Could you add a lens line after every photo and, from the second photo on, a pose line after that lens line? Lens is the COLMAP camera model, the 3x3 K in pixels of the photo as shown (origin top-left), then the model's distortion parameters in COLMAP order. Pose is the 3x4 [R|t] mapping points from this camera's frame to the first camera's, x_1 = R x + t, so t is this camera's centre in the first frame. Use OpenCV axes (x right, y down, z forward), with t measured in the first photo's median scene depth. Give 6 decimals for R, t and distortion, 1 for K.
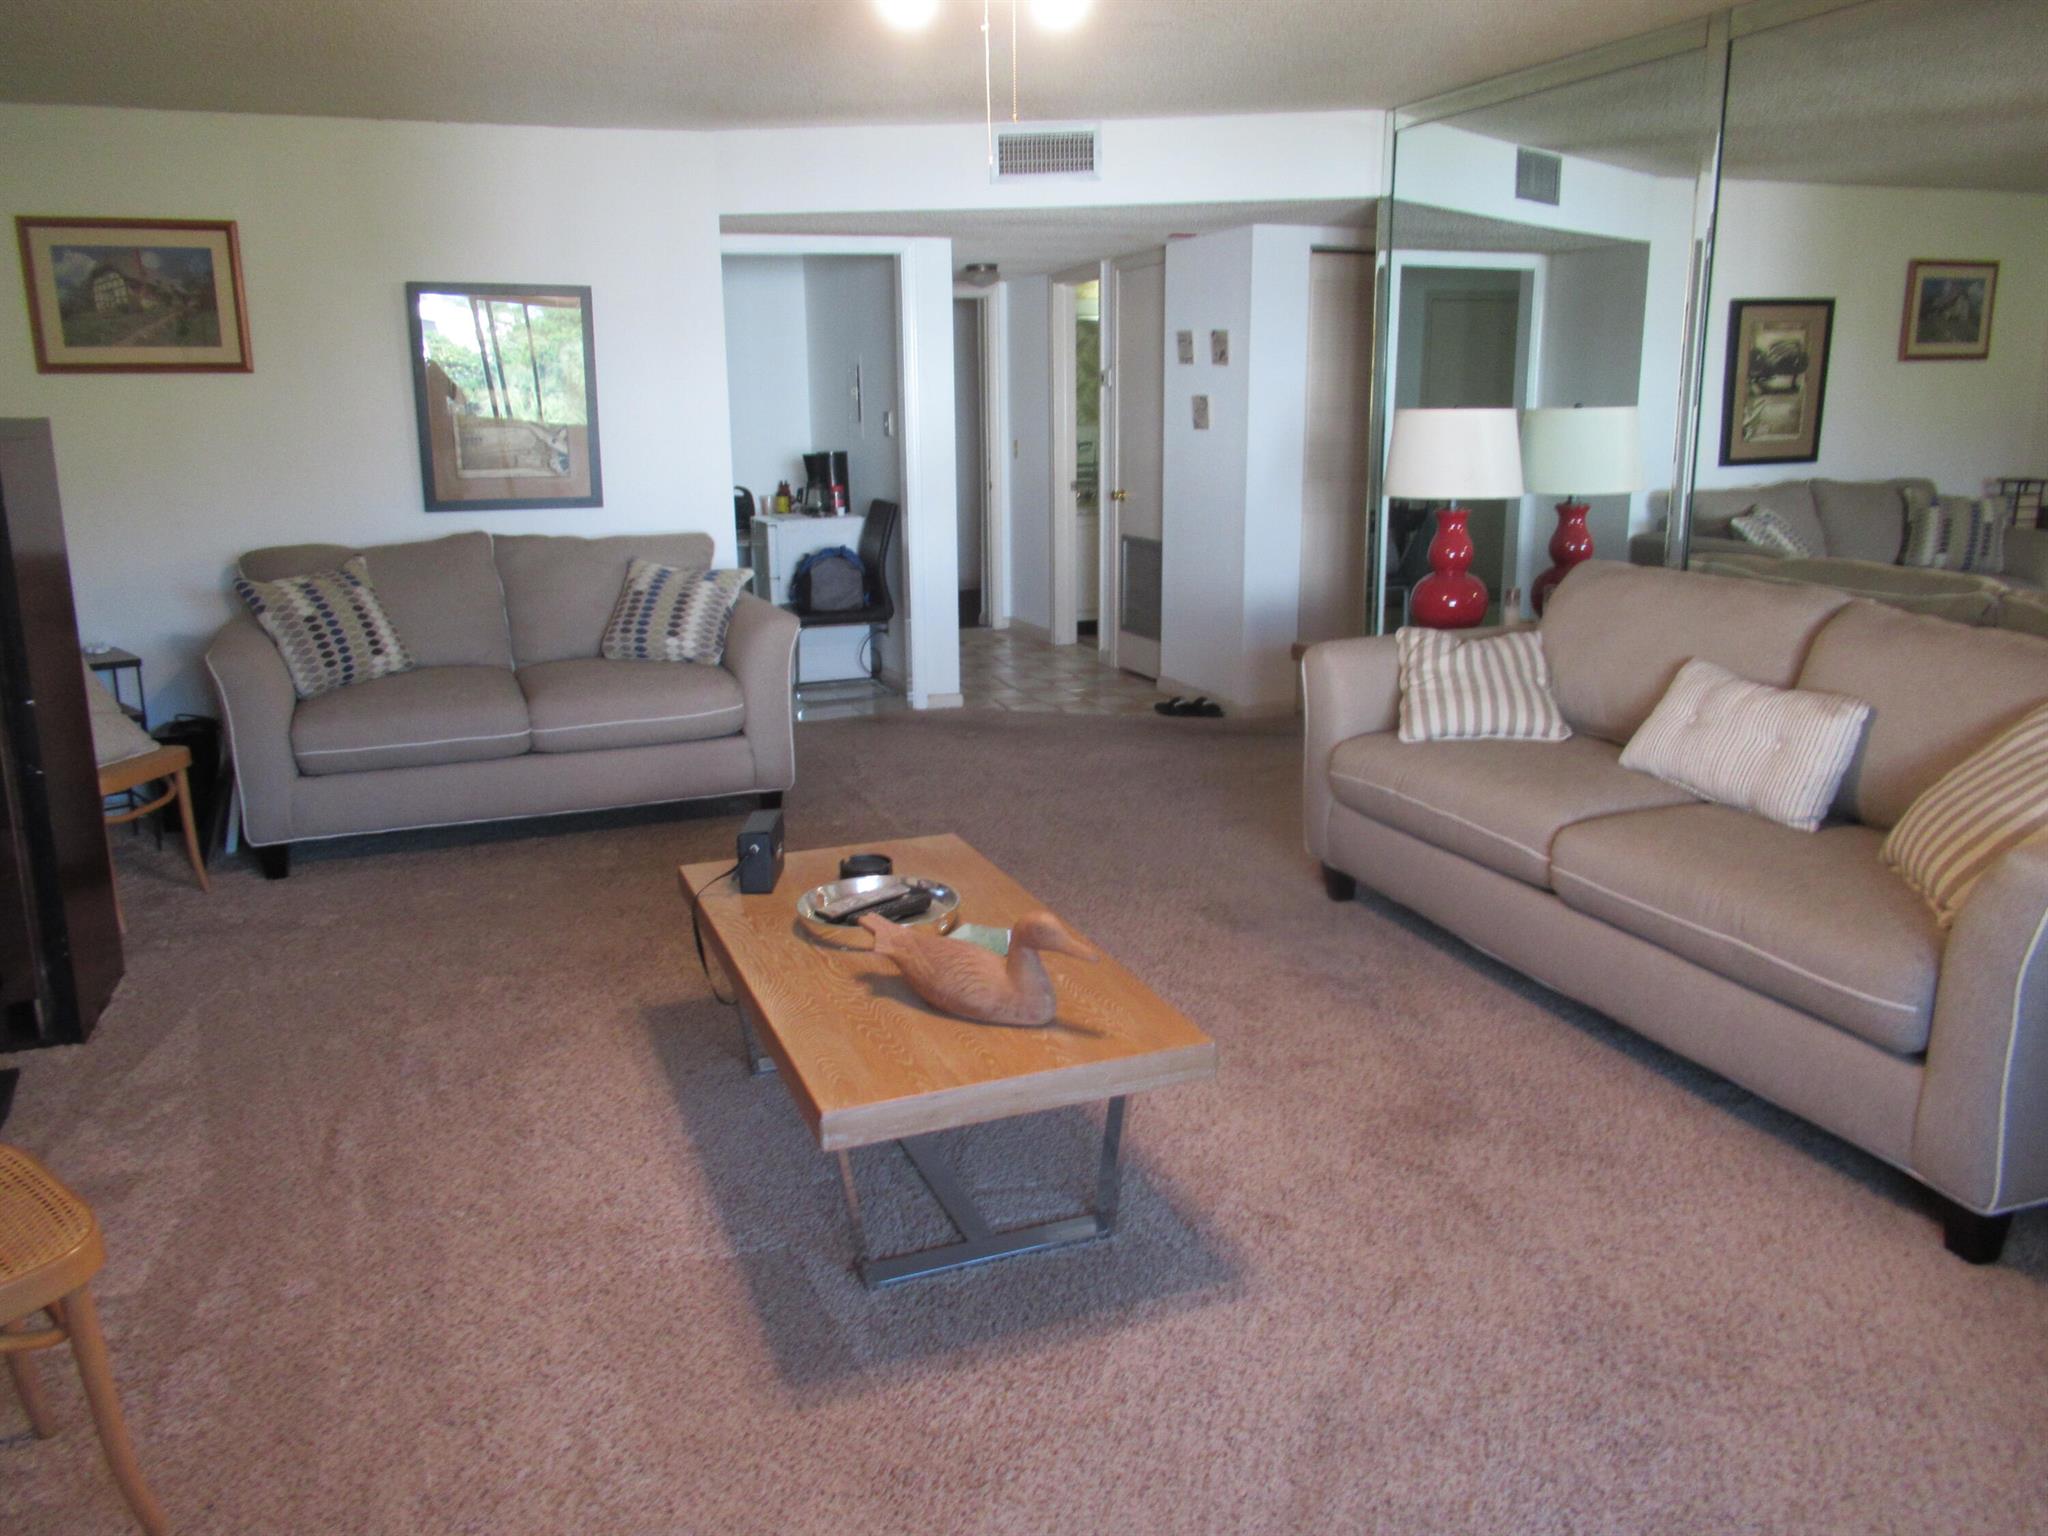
lens RADIAL K [[1534.6, 0, 1027.2], [0, 1534.6, 751.1], [0, 0, 1]] dist [-0.004327, 0.002202]
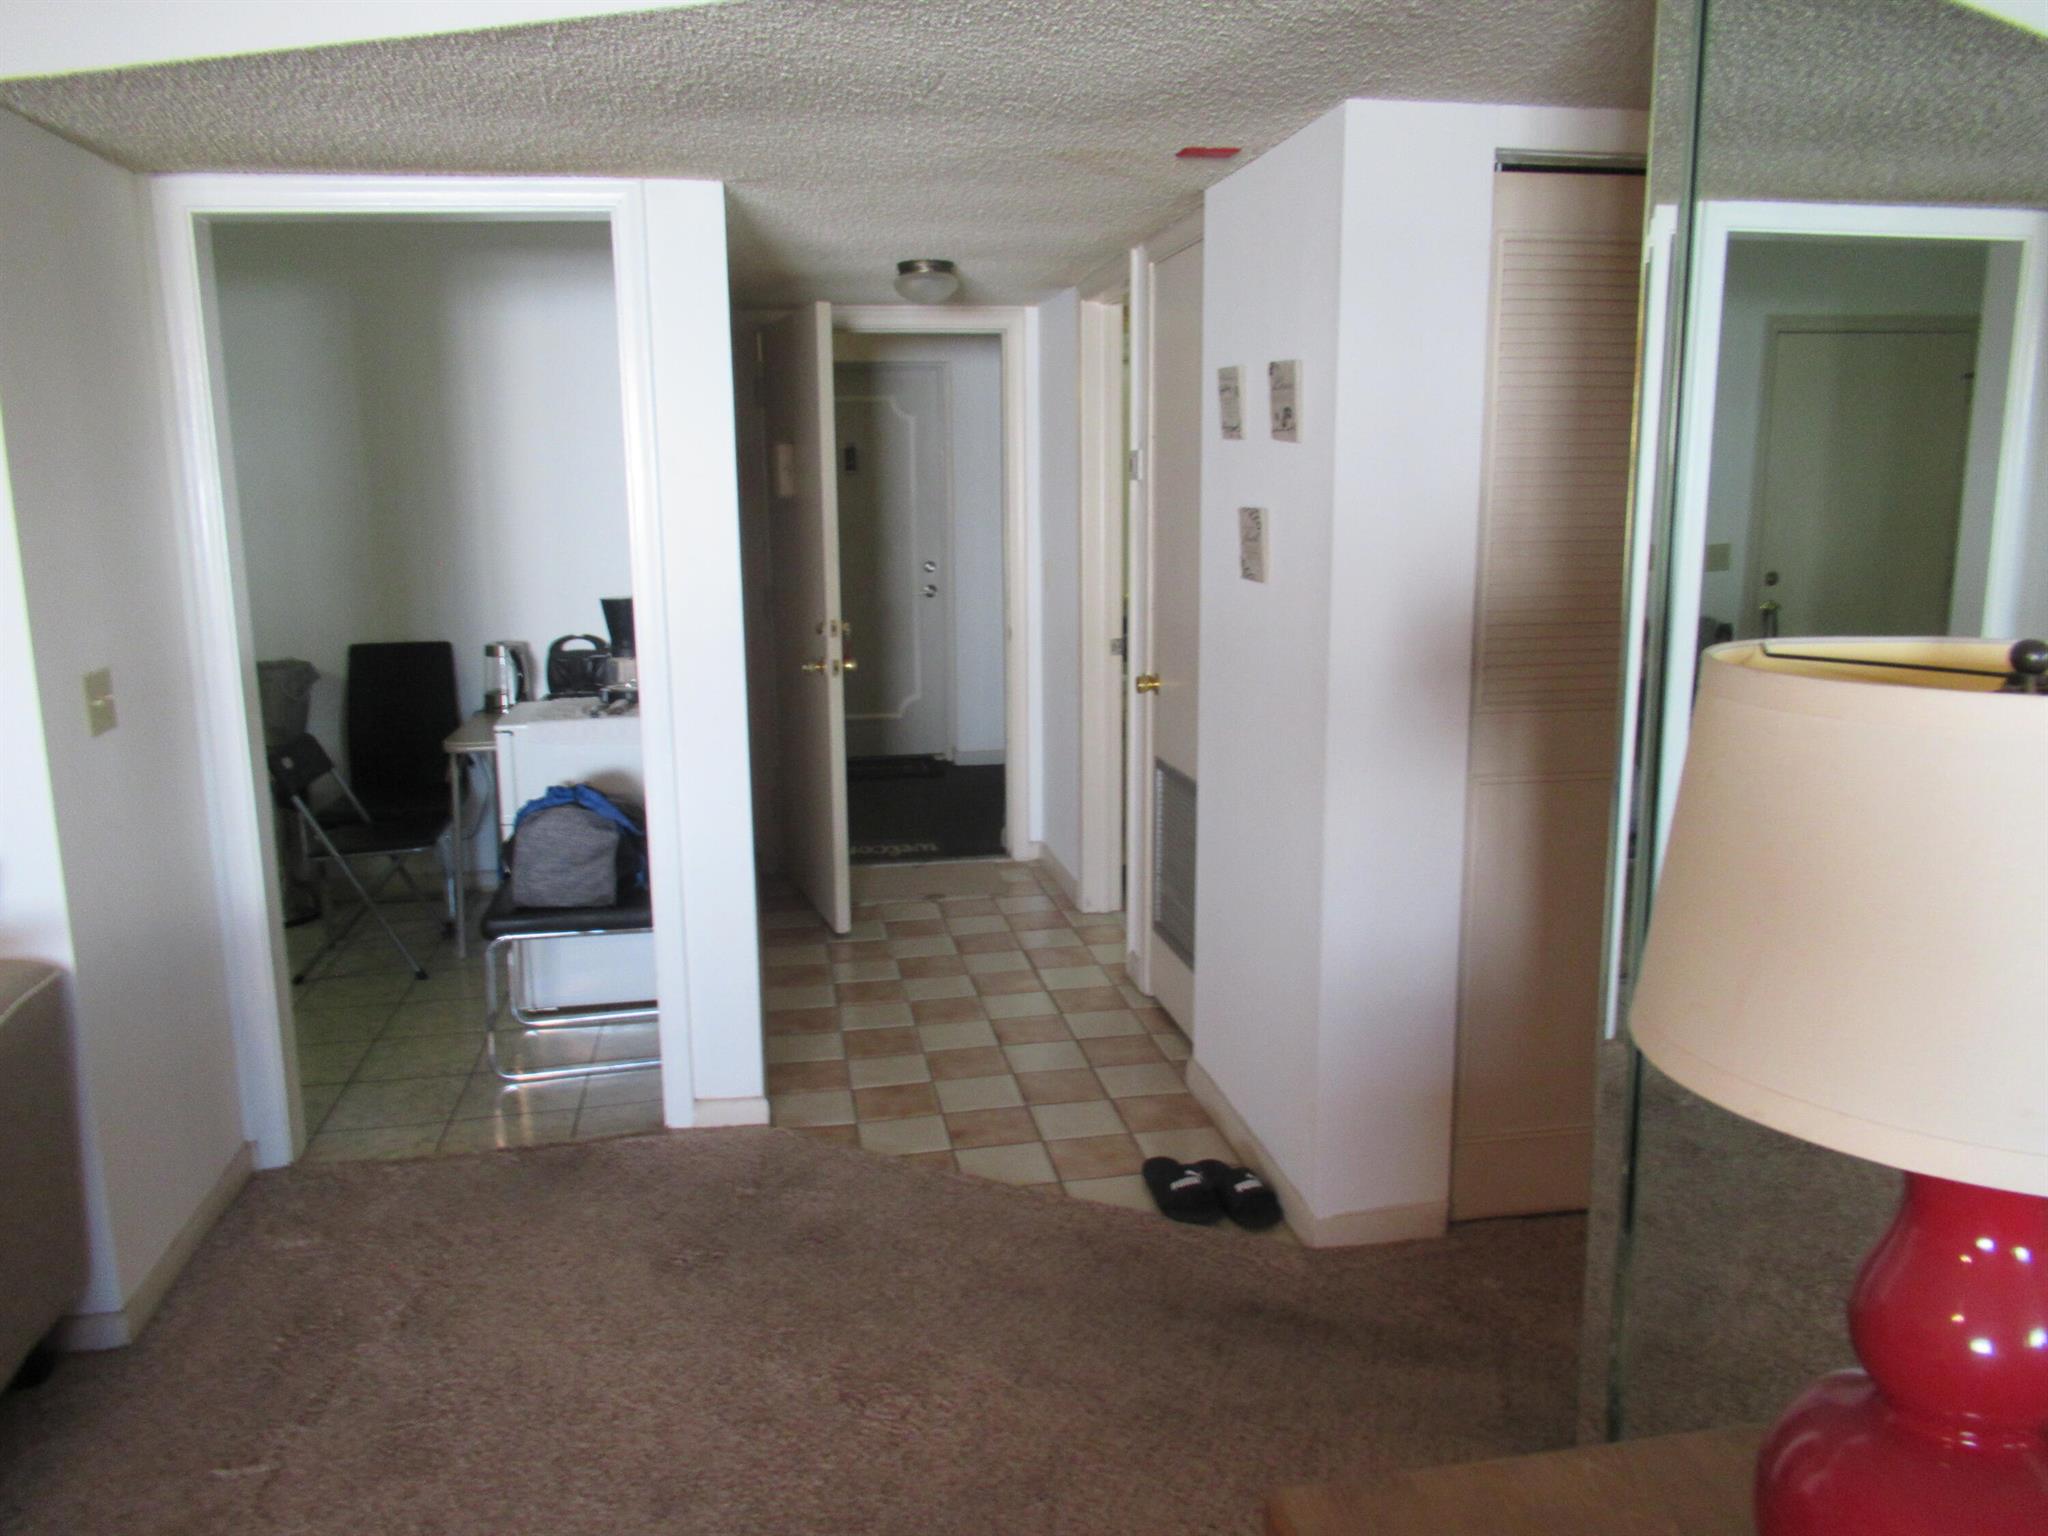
lens RADIAL K [[1534.6, 0, 1027.2], [0, 1534.6, 751.1], [0, 0, 1]] dist [-0.004327, 0.002202]
pose [[0.982645, 0.034116, -0.182333, 0.129168], [-0.042259, 0.998267, -0.040958, -0.134591], [0.180620, 0.047953, 0.982383, 0.530436]]
